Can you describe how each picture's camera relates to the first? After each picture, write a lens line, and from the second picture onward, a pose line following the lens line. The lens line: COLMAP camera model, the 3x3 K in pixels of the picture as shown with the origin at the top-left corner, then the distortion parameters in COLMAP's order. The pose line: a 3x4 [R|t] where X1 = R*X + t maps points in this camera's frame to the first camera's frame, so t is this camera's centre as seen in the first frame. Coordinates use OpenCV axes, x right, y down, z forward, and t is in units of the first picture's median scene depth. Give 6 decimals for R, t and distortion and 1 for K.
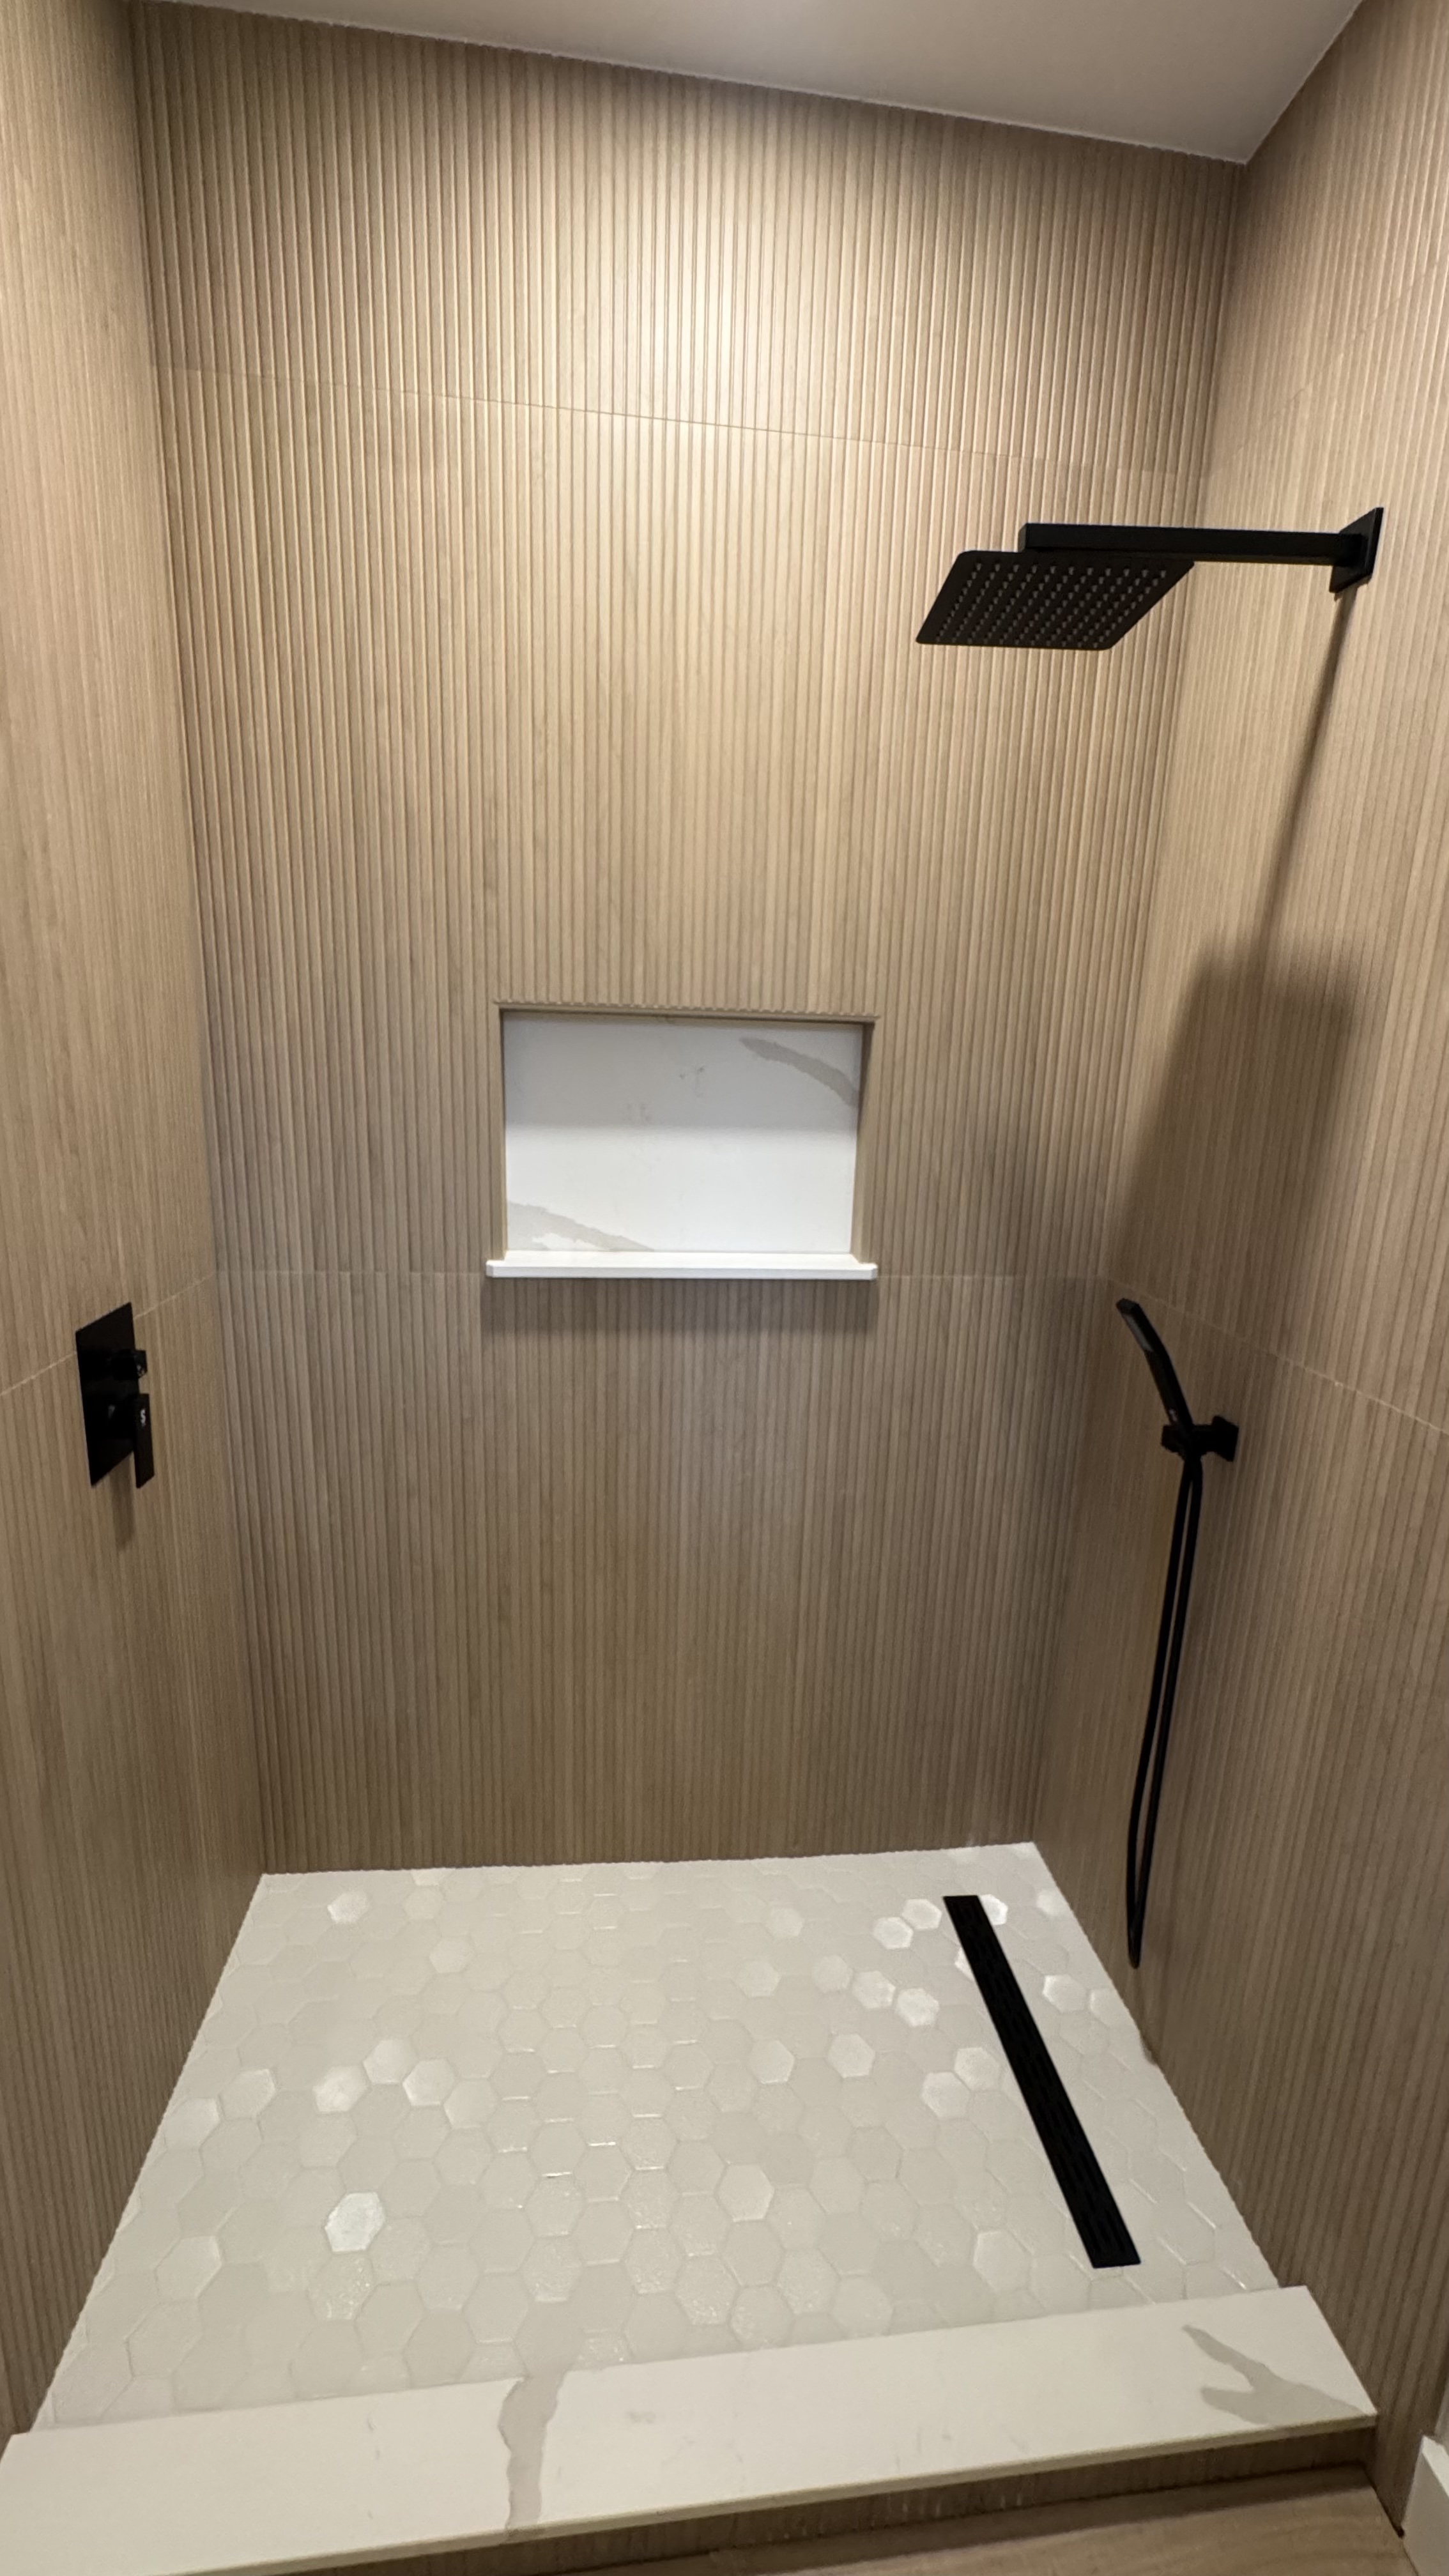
lens RADIAL K [[1059.2, 0, 724.5], [0, 1059.2, 1288.0], [0, 0, 1]] dist [-0.000098, -0.000175]
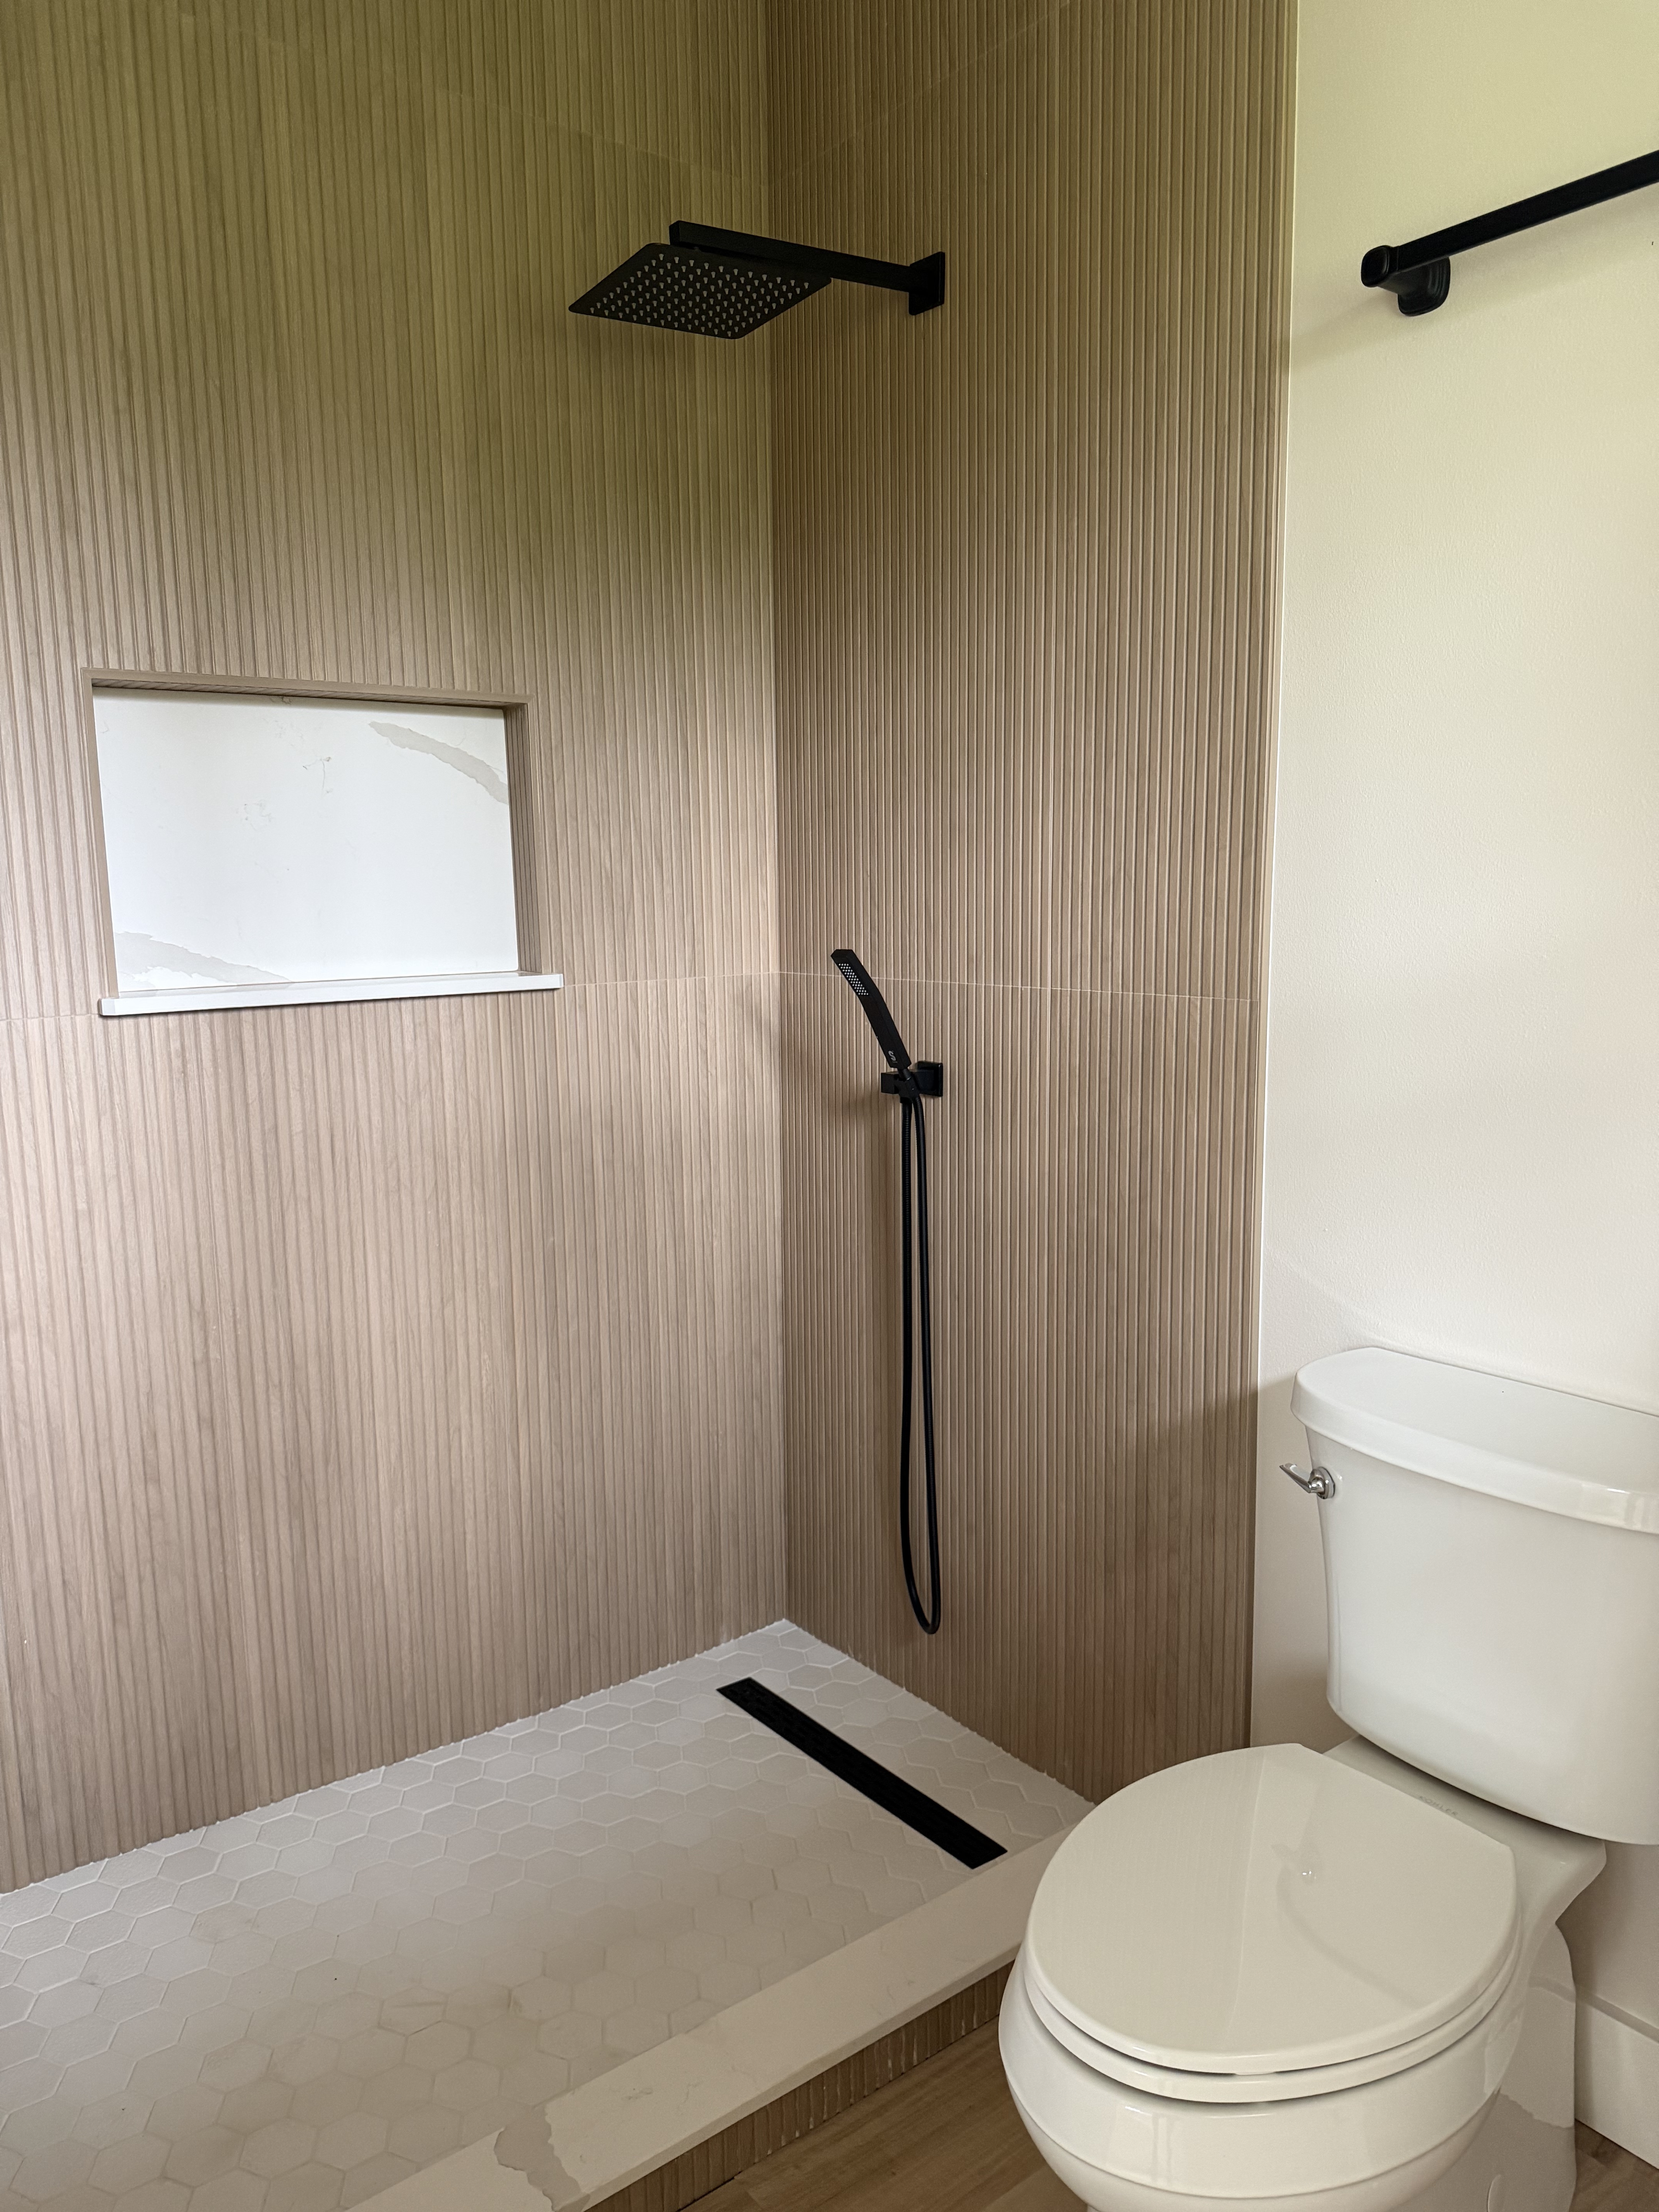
lens RADIAL K [[1560.7, 0, 829.5], [0, 1560.7, 1106.0], [0, 0, 1]] dist [0.172030, -0.383077]
pose [[0.859668, -0.122717, 0.495895, -0.331639], [0.159825, 0.986596, -0.032918, 0.168148], [-0.485208, 0.107555, 0.867758, -0.260341]]
